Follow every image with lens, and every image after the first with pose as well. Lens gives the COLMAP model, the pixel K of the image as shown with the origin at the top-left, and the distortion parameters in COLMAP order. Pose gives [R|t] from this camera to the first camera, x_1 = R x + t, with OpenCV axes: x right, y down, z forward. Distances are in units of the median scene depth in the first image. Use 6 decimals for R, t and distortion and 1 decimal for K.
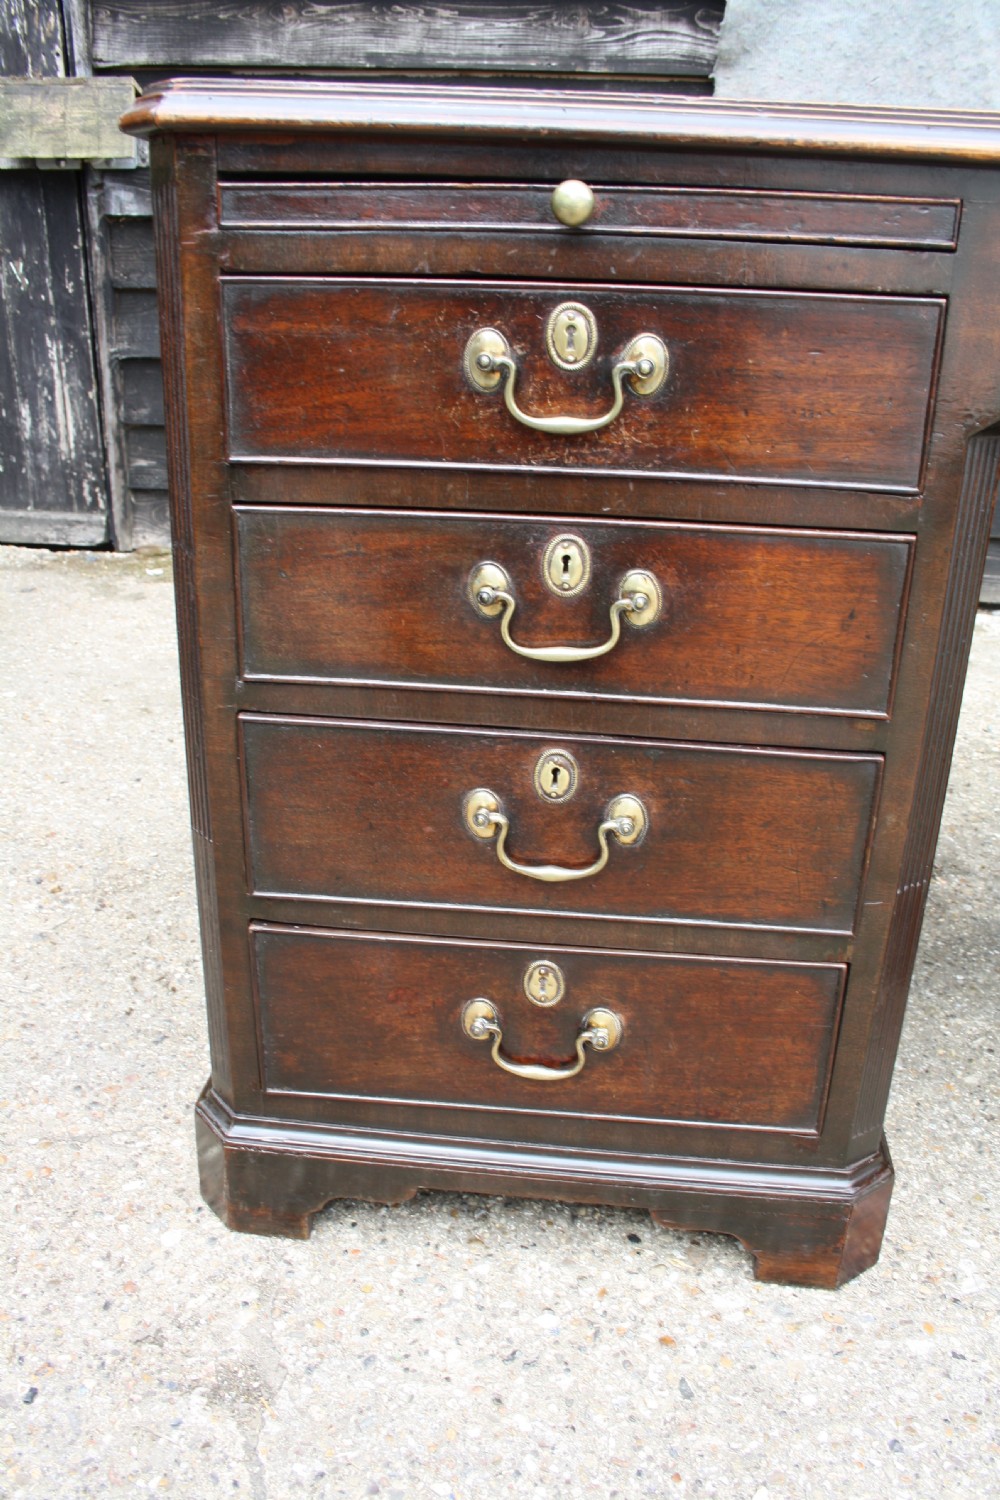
lens RADIAL K [[1221.3, 0, 519.2], [0, 1221.3, 775.8], [0, 0, 1]] dist [-0.145875, 0.108619]
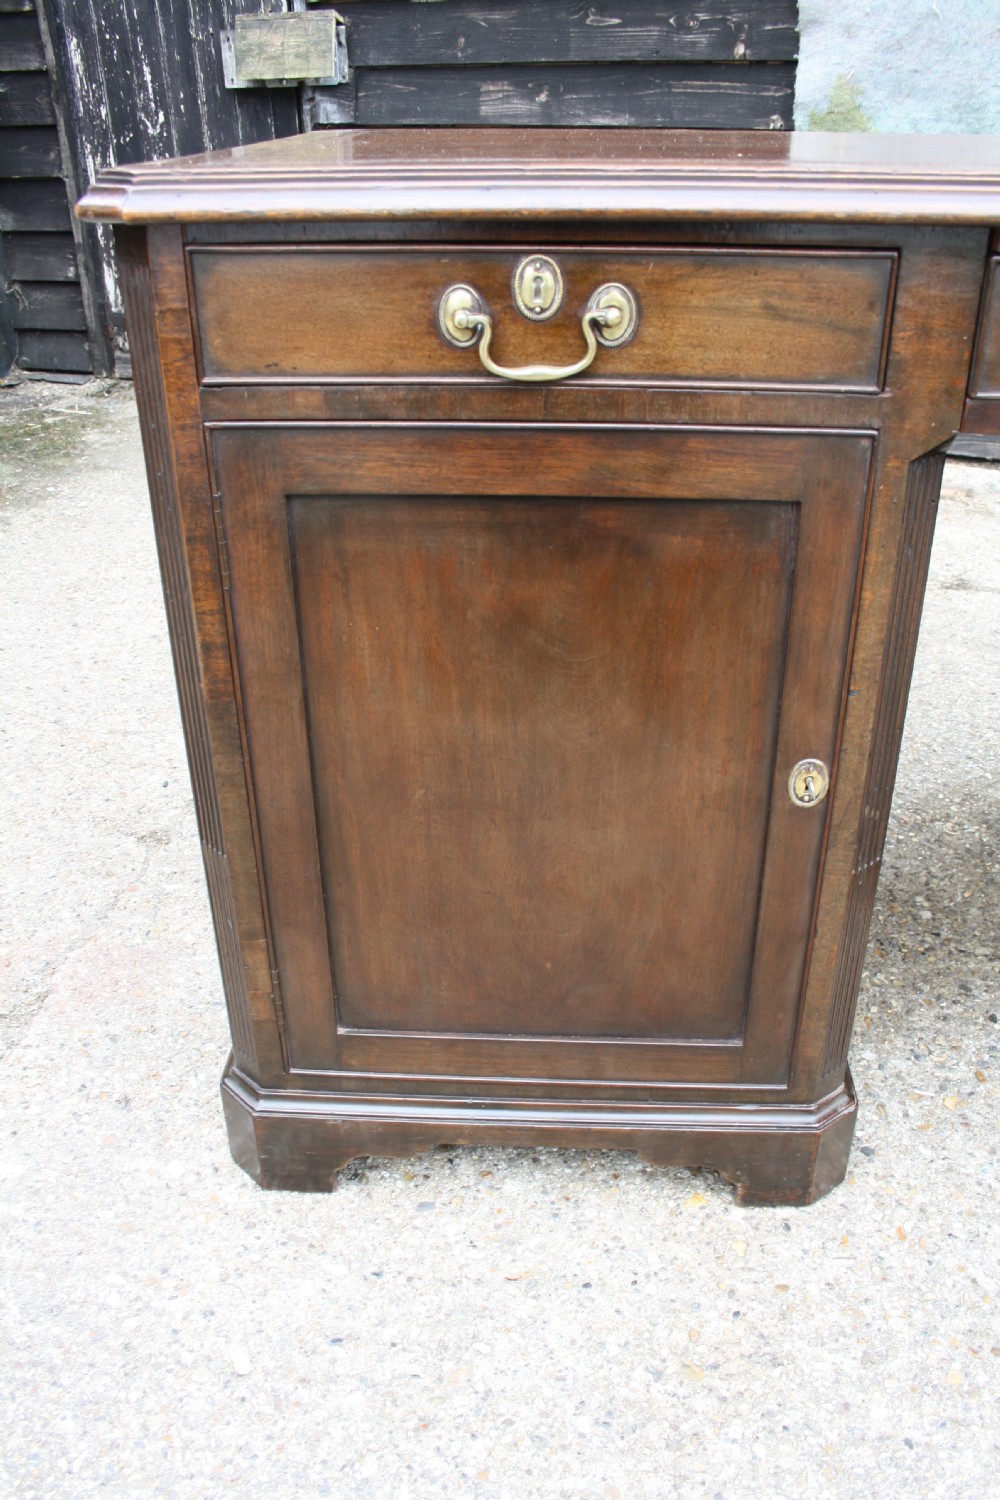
lens RADIAL K [[1221.3, 0, 528.4], [0, 1221.3, 771.5], [0, 0, 1]] dist [-0.145875, 0.108619]
pose [[0.963510, 0.101281, -0.247772, 0.788371], [-0.074118, 0.990407, 0.116624, 0.149507], [0.257207, -0.094004, 0.961773, -0.668241]]
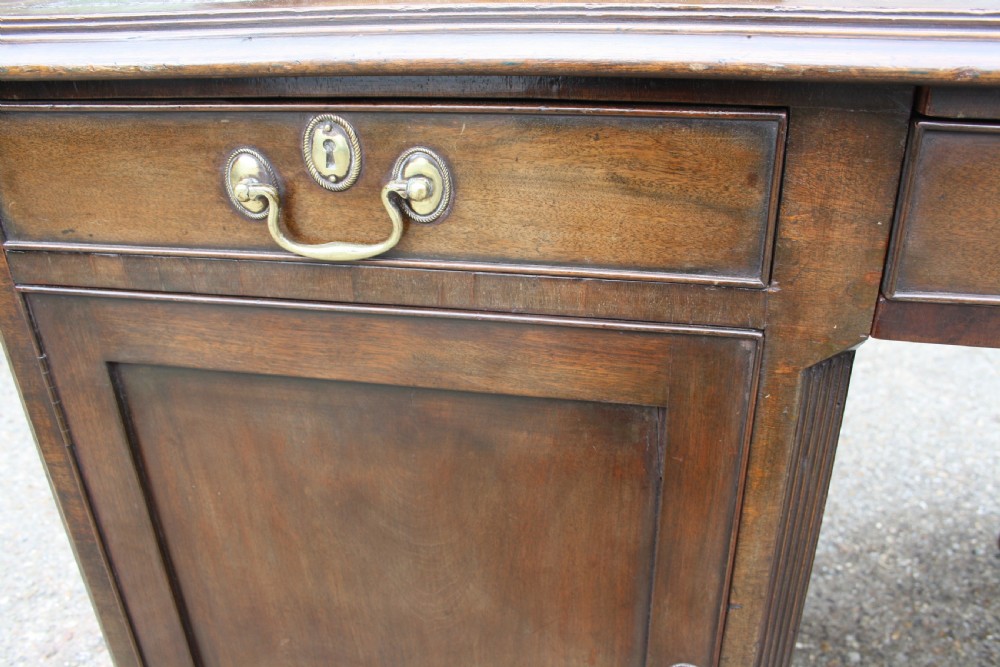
lens RADIAL K [[814.2, 0, 514.4], [0, 814.2, 337.6], [0, 0, 1]] dist [-0.145875, 0.108619]
pose [[0.918231, 0.131108, -0.373715, 0.834286], [-0.107359, 0.990685, 0.083771, -0.033098], [0.381216, -0.036799, 0.923753, -0.219289]]
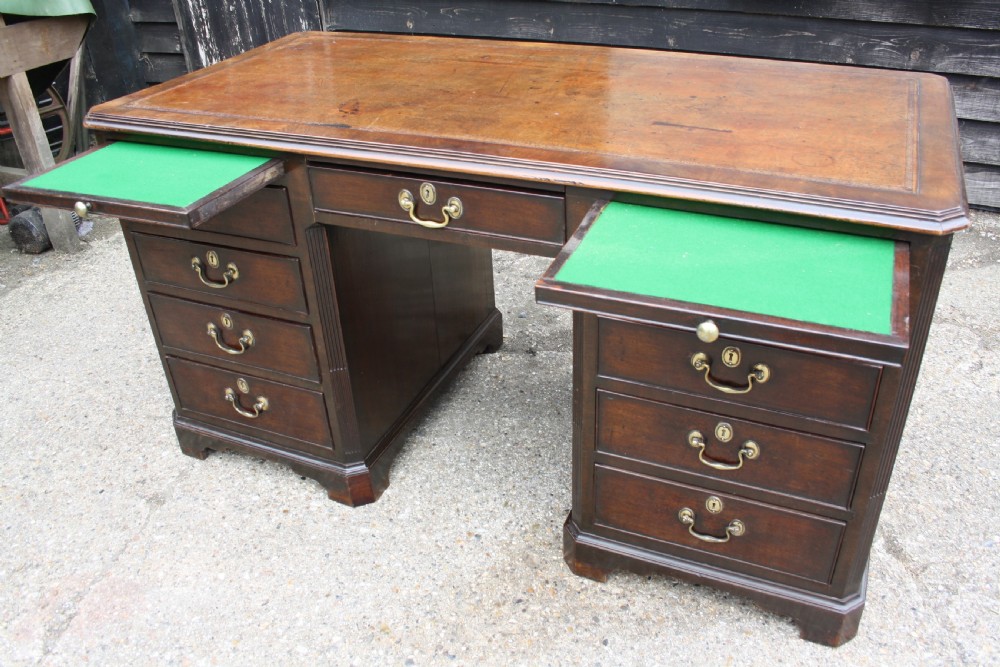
lens RADIAL K [[814.2, 0, 519.5], [0, 814.2, 330.7], [0, 0, 1]] dist [-0.145875, 0.108619]
pose [[0.954019, 0.097839, -0.283329, 1.253694], [-0.052443, 0.985132, 0.163598, -0.330860], [0.295123, -0.141217, 0.944966, -0.662868]]
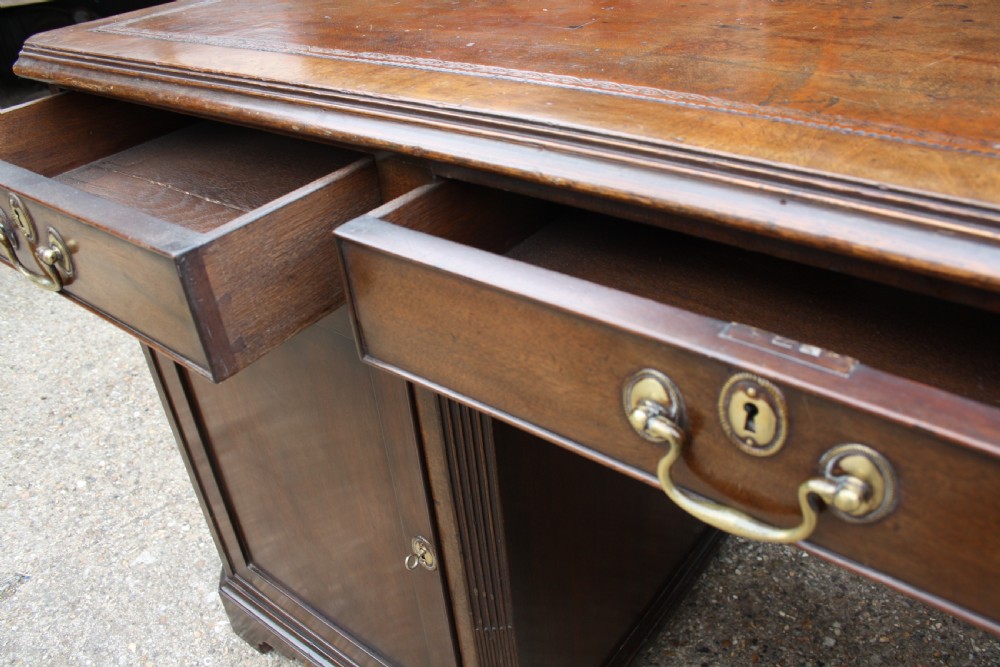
lens RADIAL K [[814.2, 0, 530.5], [0, 814.2, 318.9], [0, 0, 1]] dist [-0.145875, 0.108619]
pose [[0.647994, 0.333100, -0.684943, 1.311215], [-0.220930, 0.942835, 0.249506, -0.189942], [0.728899, -0.010354, 0.684543, -0.107991]]
